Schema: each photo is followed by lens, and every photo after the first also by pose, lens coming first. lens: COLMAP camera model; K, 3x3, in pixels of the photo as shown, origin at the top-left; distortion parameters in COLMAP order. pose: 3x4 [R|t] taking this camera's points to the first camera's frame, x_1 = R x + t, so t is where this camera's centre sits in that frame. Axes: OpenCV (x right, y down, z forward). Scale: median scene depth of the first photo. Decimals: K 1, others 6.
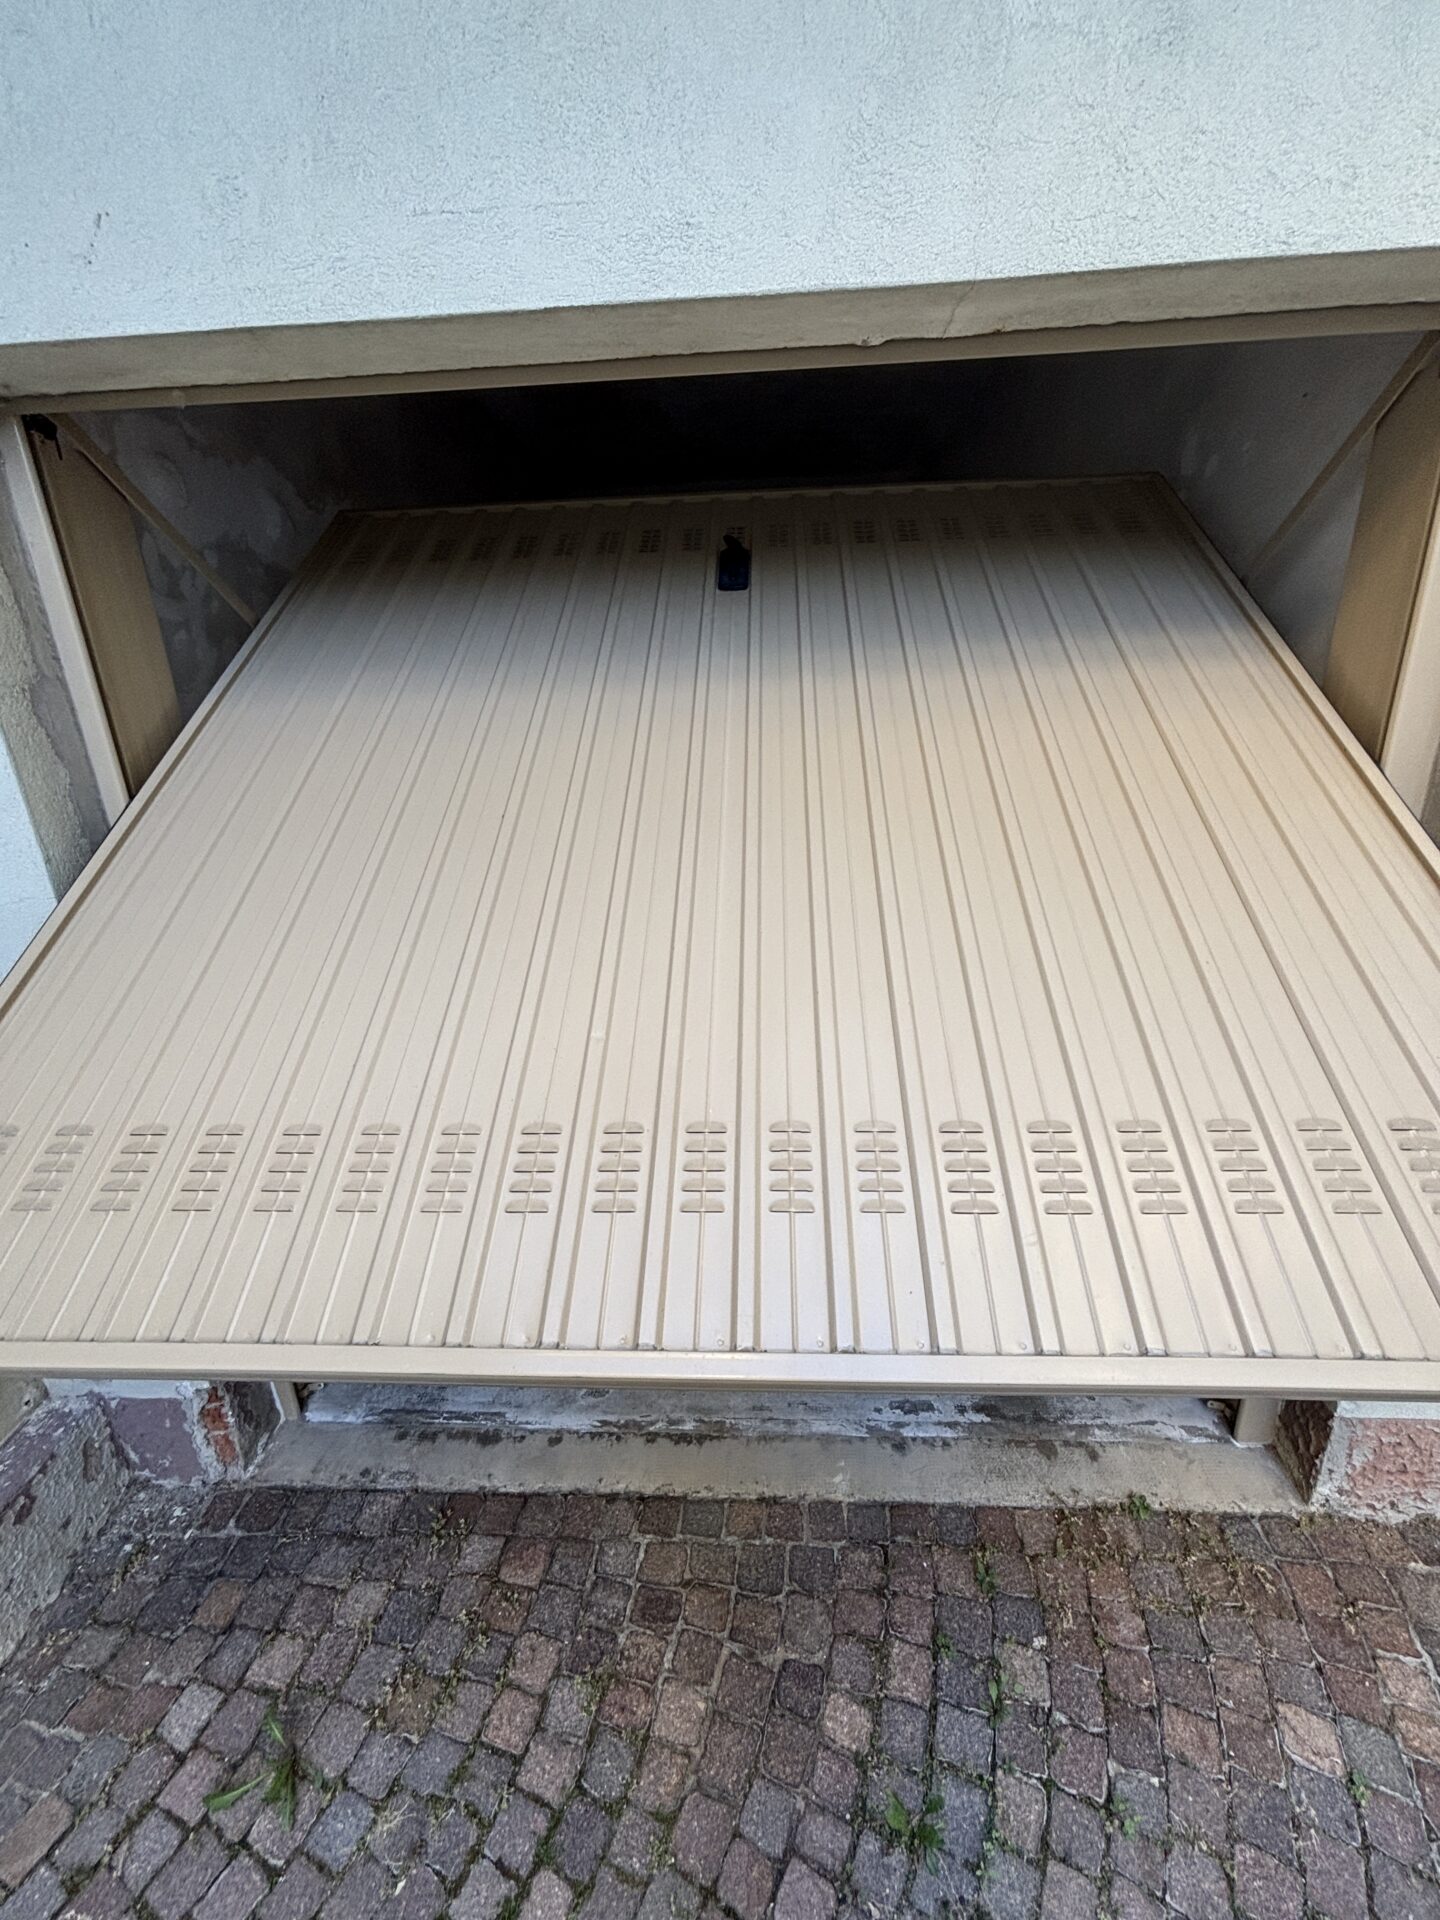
lens RADIAL K [[770.3, 0, 728.1], [0, 770.3, 963.9], [0, 0, 1]] dist [-0.000224, 0.000324]
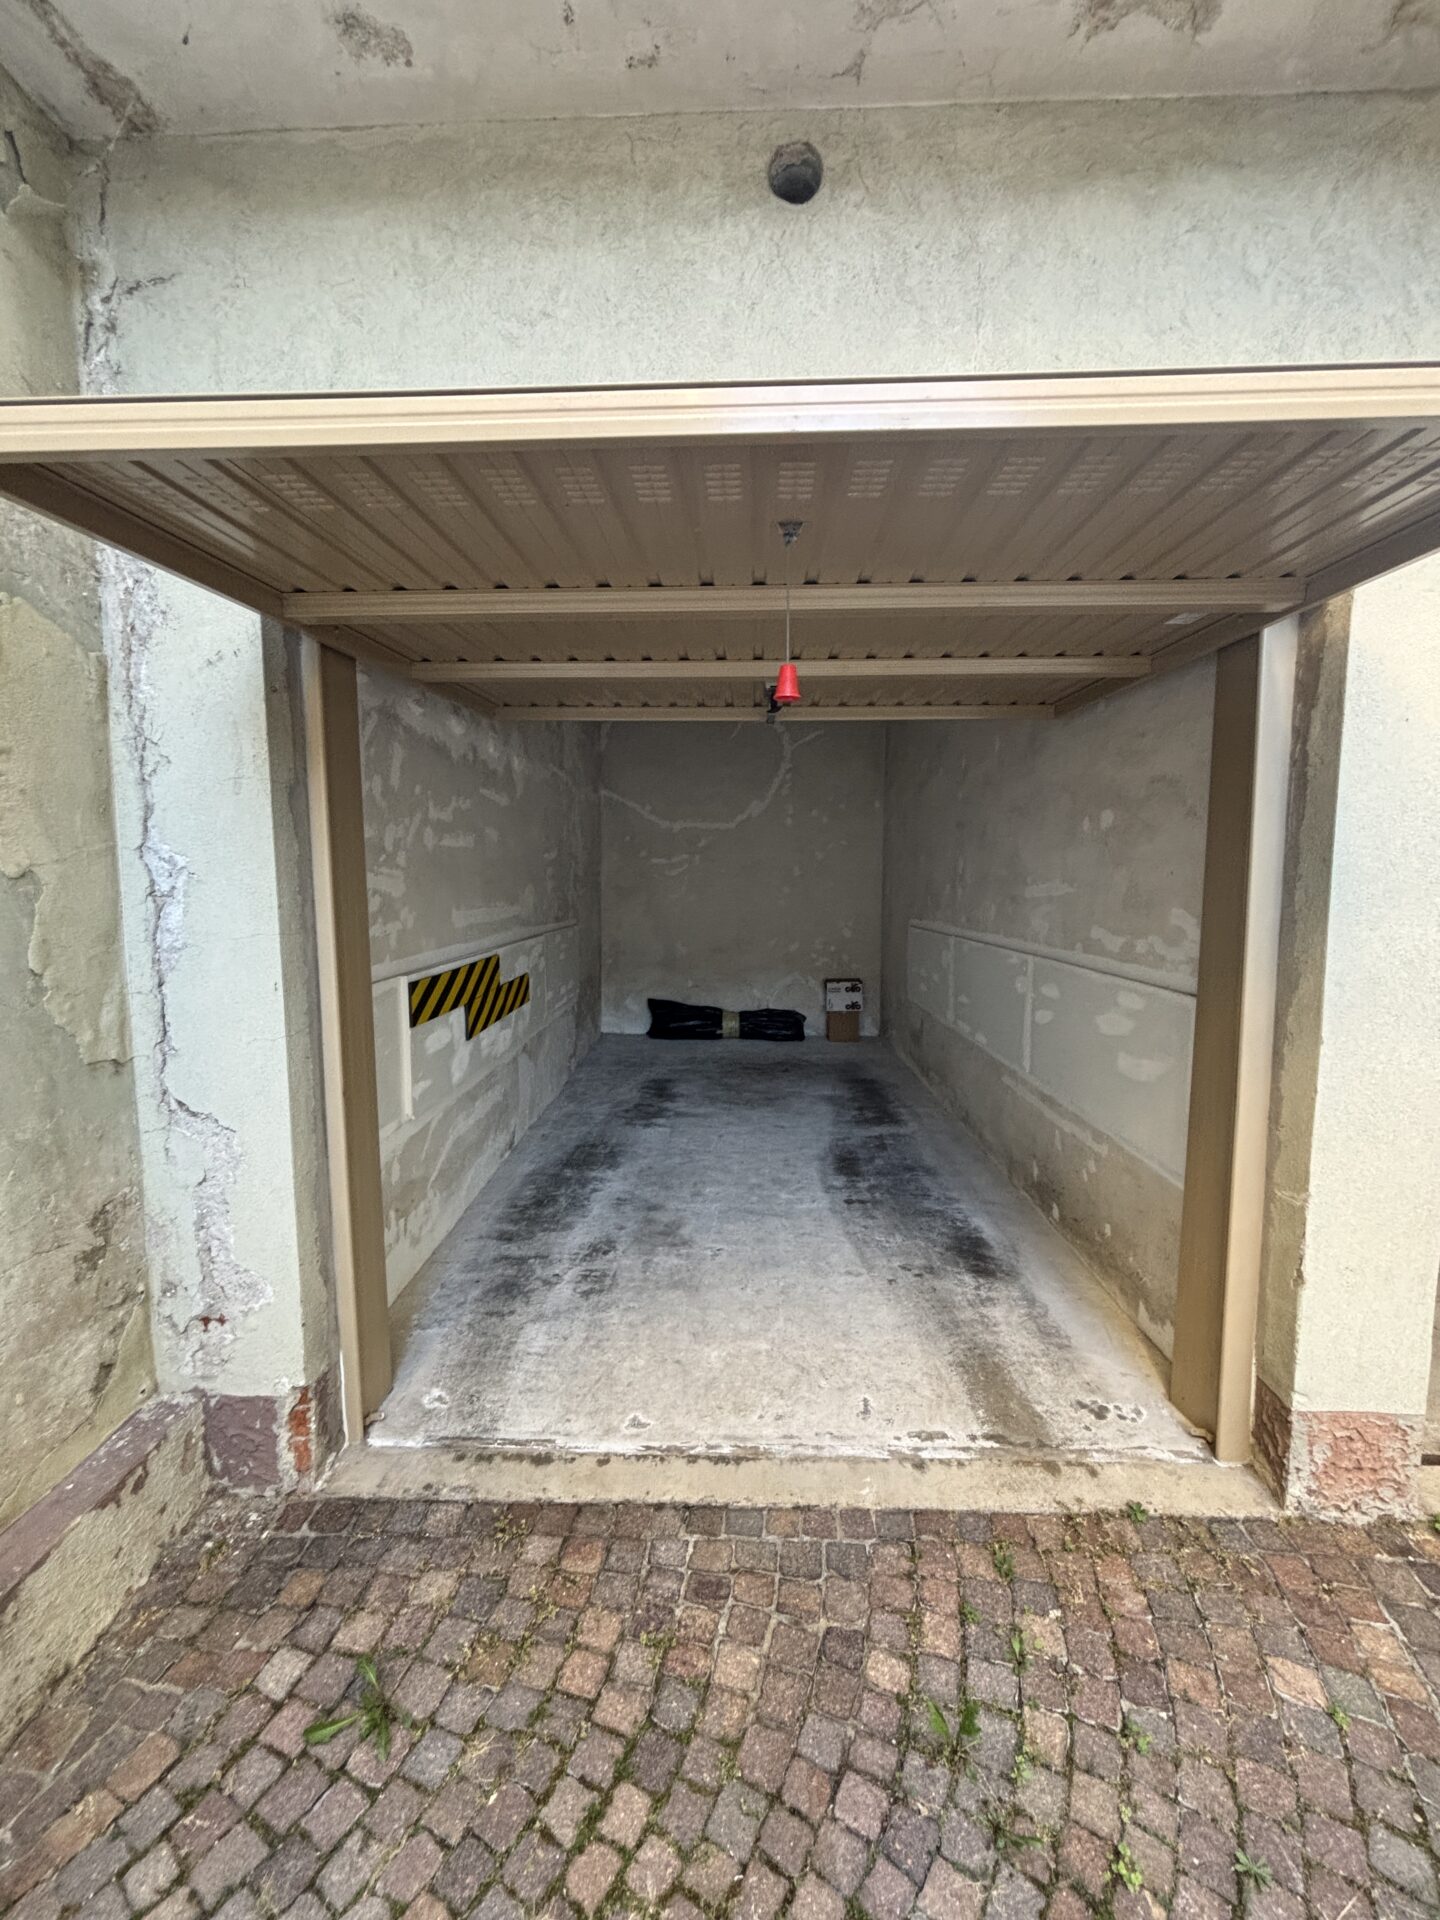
lens RADIAL K [[770.3, 0, 728.1], [0, 770.3, 963.9], [0, 0, 1]] dist [-0.000224, 0.000324]
pose [[0.999336, 0.026745, 0.024752, -0.126231], [-0.020465, 0.973904, -0.226036, 0.237050], [-0.030151, 0.225379, 0.973805, -0.295105]]
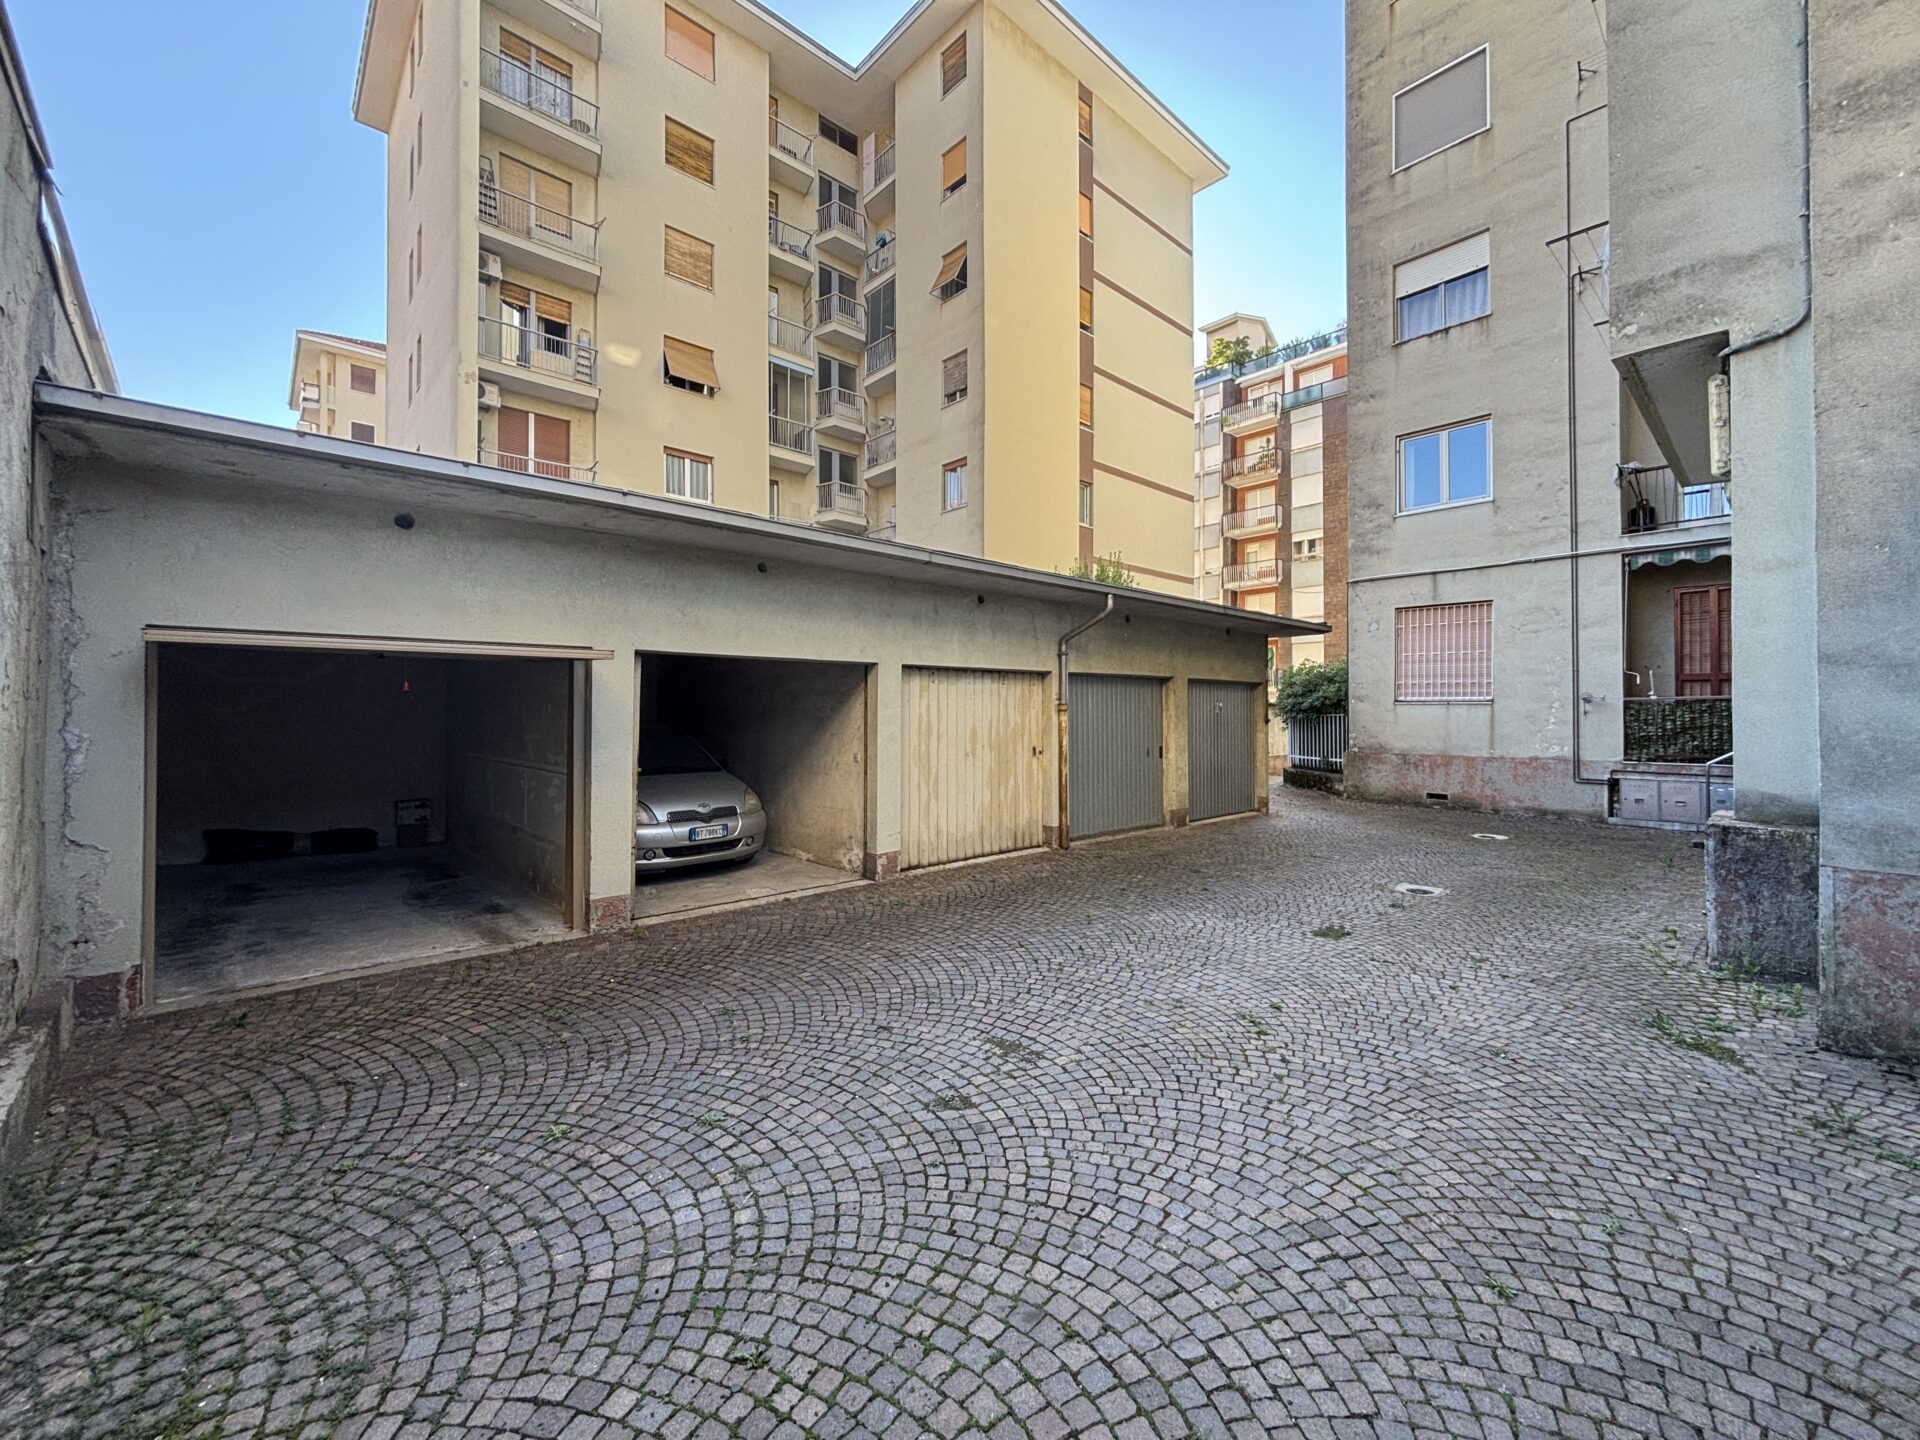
lens RADIAL K [[767.8, 0, 933.8], [0, 767.8, 705.8], [0, 0, 1]] dist [-0.000098, 0.007209]
pose [[0.713362, 0.041204, 0.699583, -0.761716], [0.205725, 0.941974, -0.265257, 1.166446], [-0.669919, 0.333146, 0.663492, -3.299559]]
